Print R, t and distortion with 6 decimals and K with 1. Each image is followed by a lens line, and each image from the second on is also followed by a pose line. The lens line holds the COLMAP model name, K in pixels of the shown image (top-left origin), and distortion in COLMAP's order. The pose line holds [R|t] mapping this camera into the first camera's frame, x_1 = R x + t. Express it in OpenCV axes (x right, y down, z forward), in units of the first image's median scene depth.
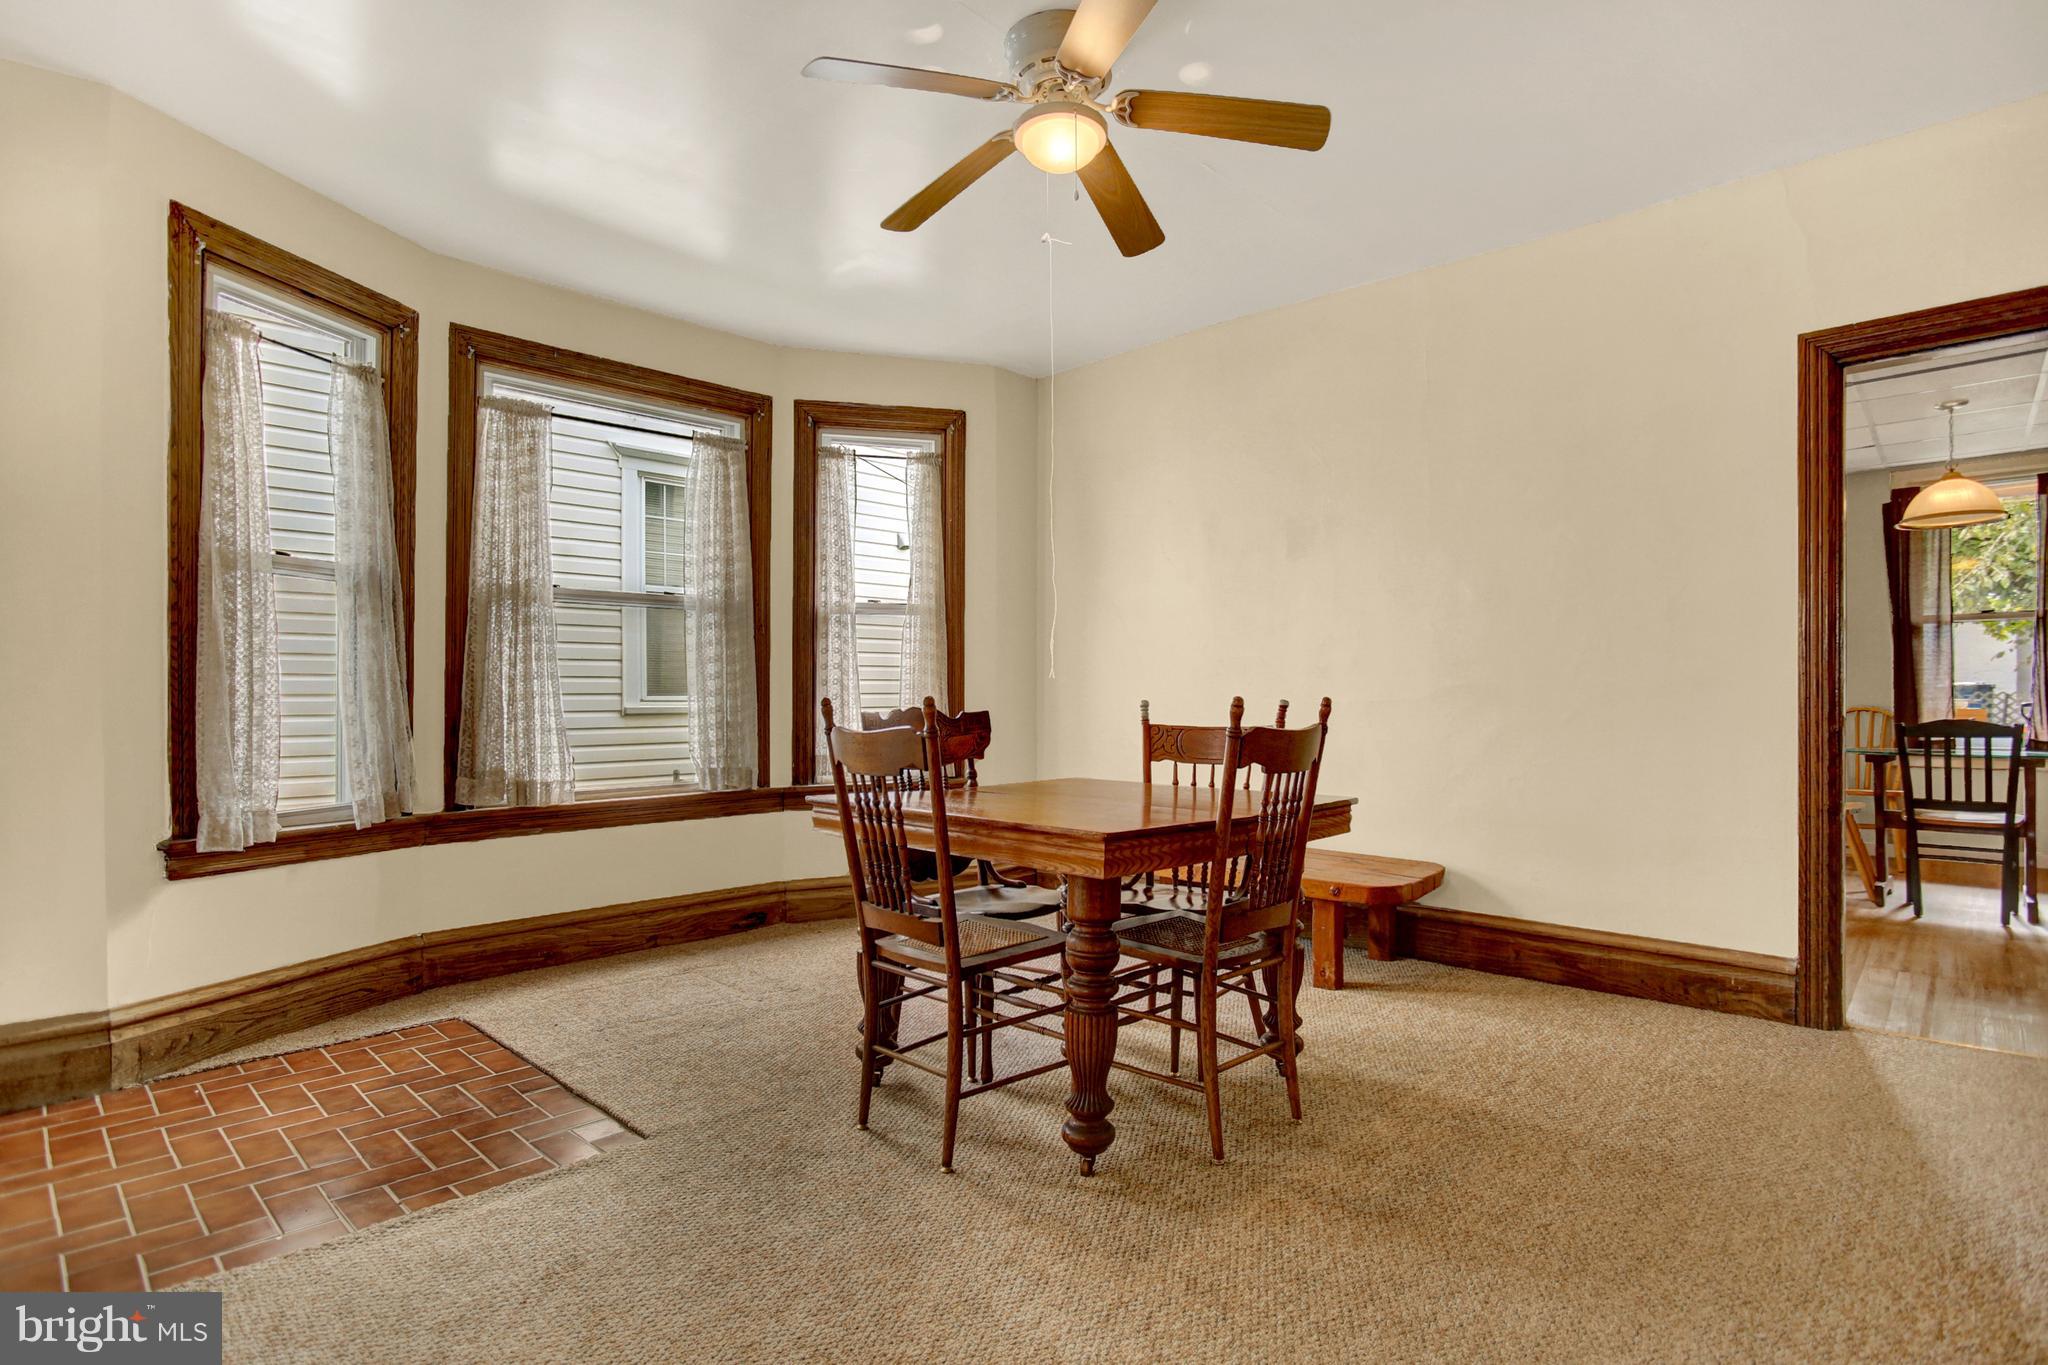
lens RADIAL K [[1020.5, 0, 1014.7], [0, 1020.5, 690.7], [0, 0, 1]] dist [-0.050672, 0.009134]
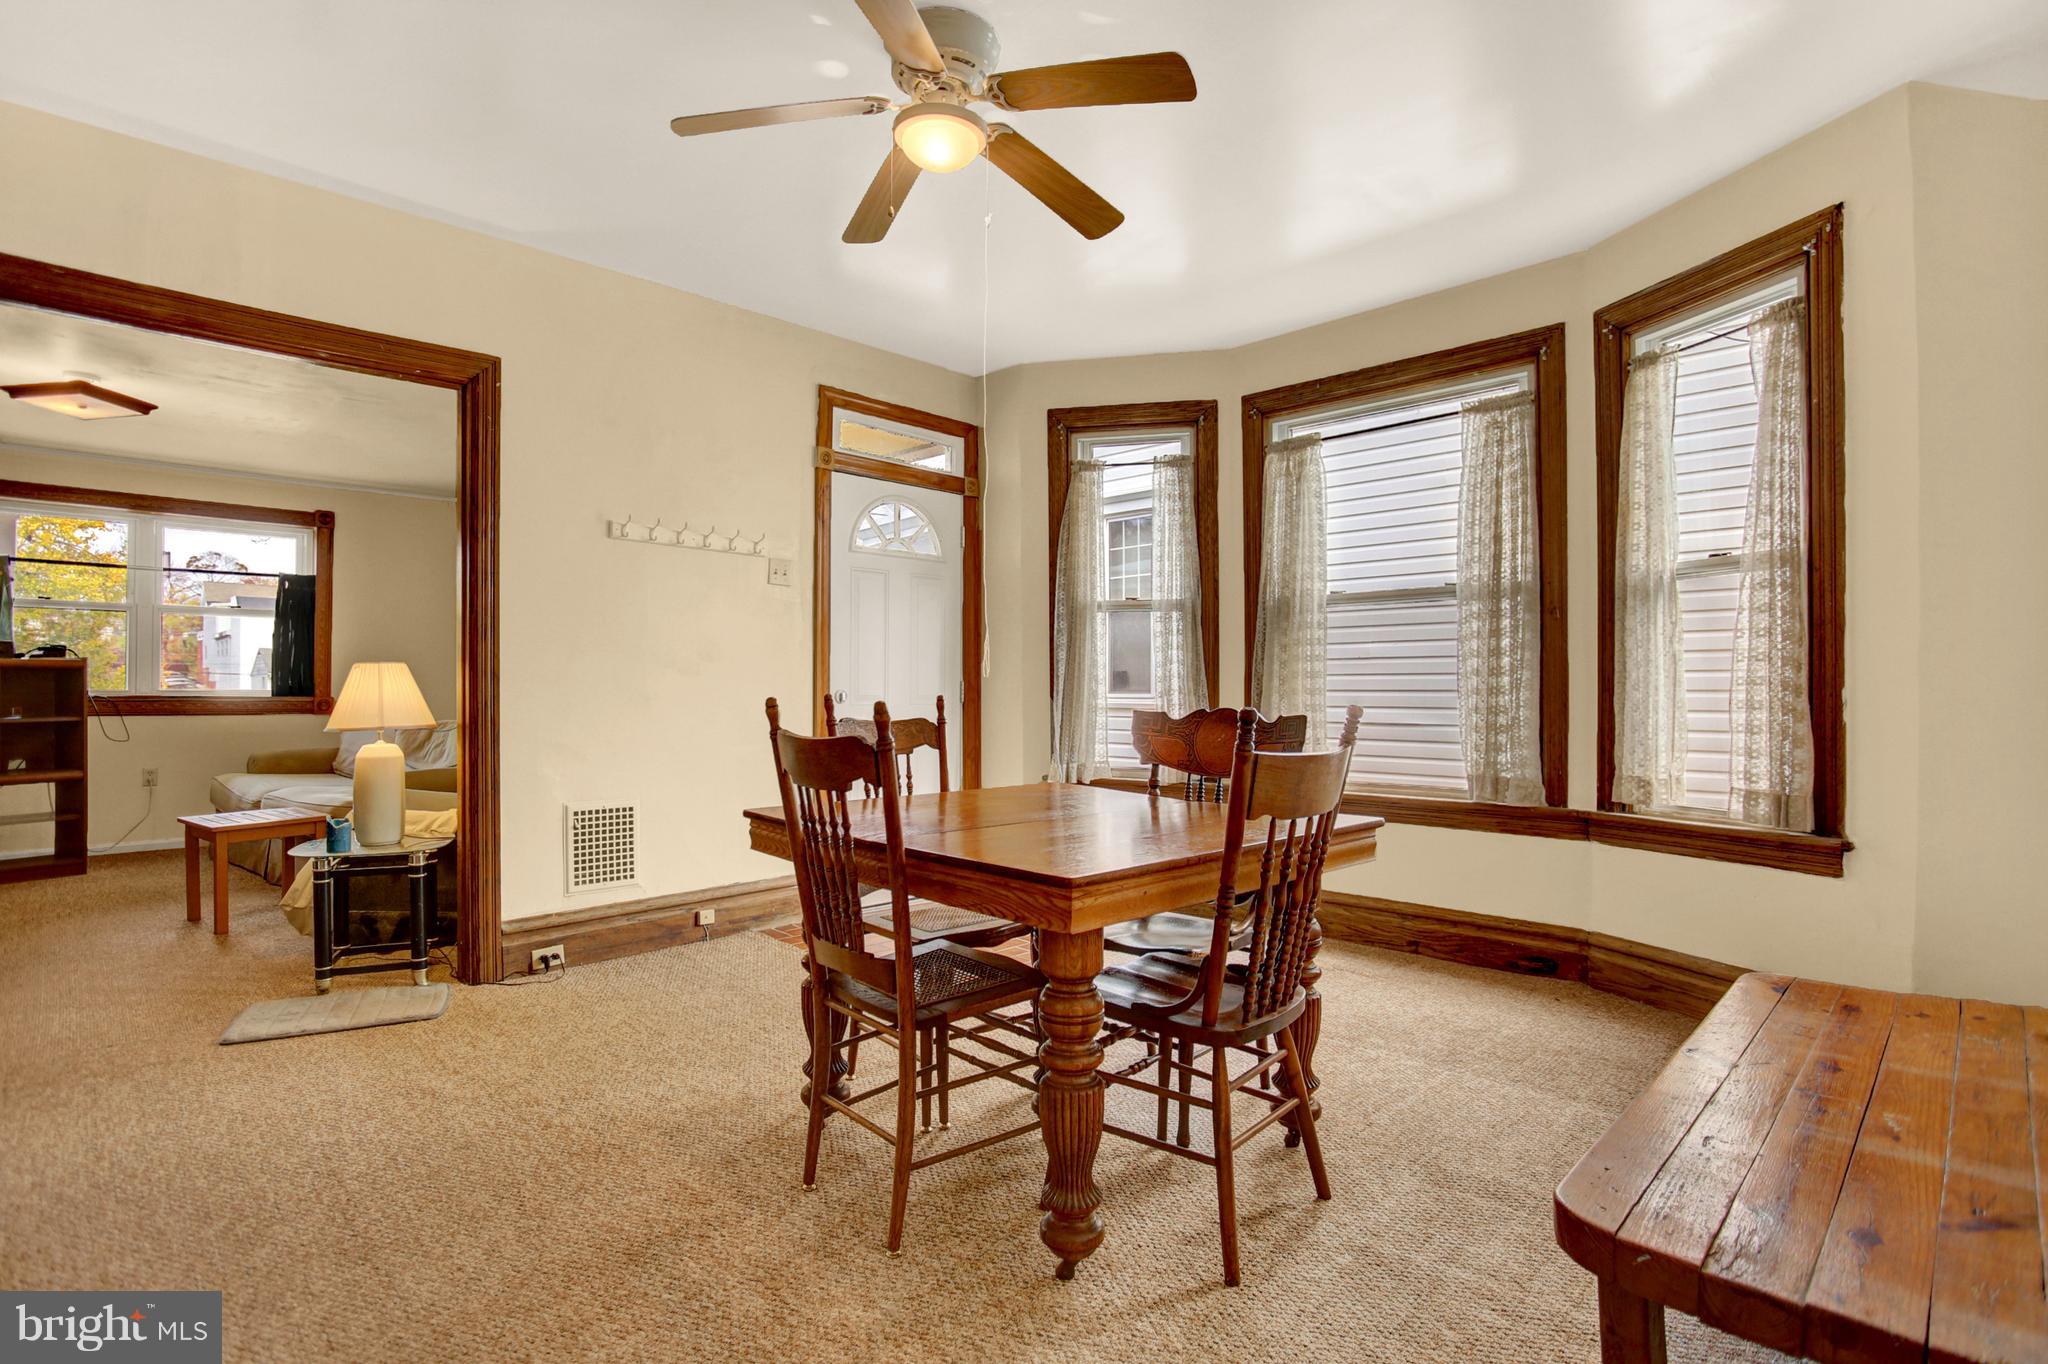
lens RADIAL K [[1020.5, 0, 1056.4], [0, 1020.5, 690.5], [0, 0, 1]] dist [-0.050672, 0.009134]
pose [[-0.019169, 0.003038, -0.999812, 0.577879], [-0.000236, 0.999995, 0.003044, -0.000569], [0.999816, 0.000294, -0.019168, 0.630155]]
